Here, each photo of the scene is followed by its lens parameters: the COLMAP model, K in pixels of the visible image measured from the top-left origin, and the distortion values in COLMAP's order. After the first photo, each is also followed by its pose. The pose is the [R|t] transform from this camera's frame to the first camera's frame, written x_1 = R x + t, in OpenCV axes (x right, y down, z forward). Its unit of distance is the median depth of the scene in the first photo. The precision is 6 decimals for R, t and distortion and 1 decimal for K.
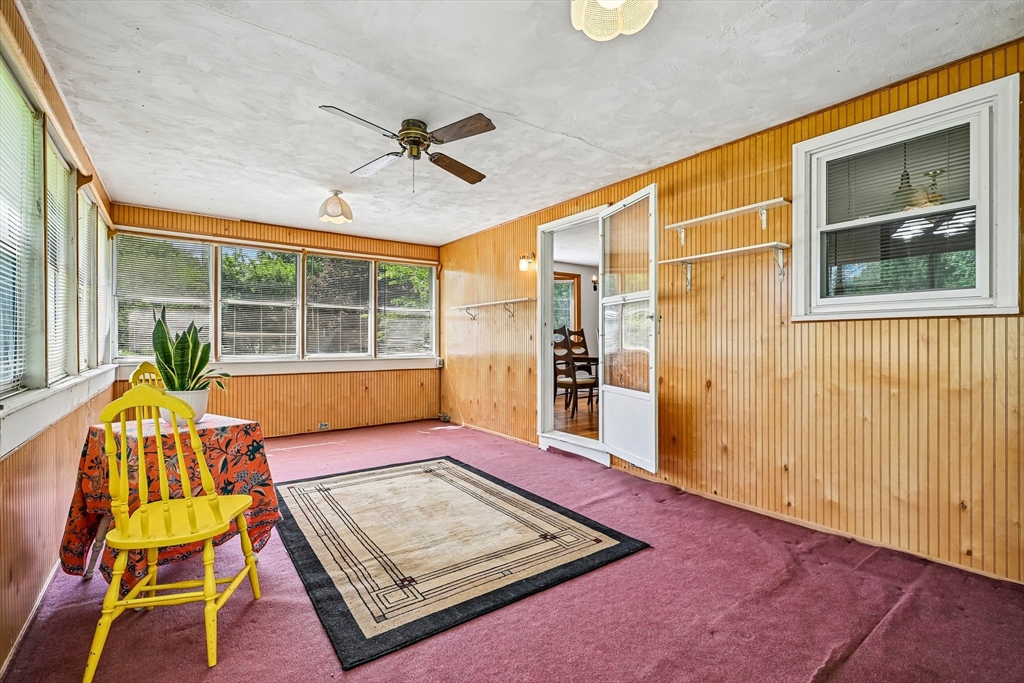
lens RADIAL K [[453.4, 0, 509.7], [0, 453.4, 341.7], [0, 0, 1]] dist [-0.000250, 0.000446]
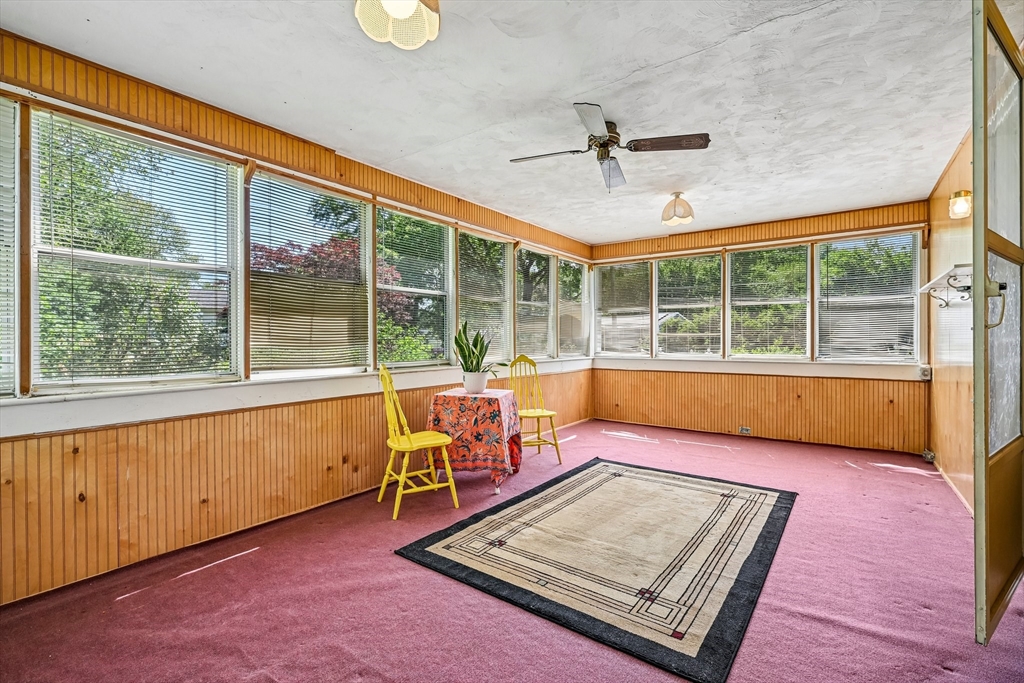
lens RADIAL K [[453.4, 0, 512.5], [0, 453.4, 341.7], [0, 0, 1]] dist [-0.000250, 0.000446]
pose [[0.309611, 0.001576, -0.950862, 0.566900], [0.000694, 0.999998, 0.001883, -0.002995], [0.950863, -0.001243, 0.309610, 0.409195]]
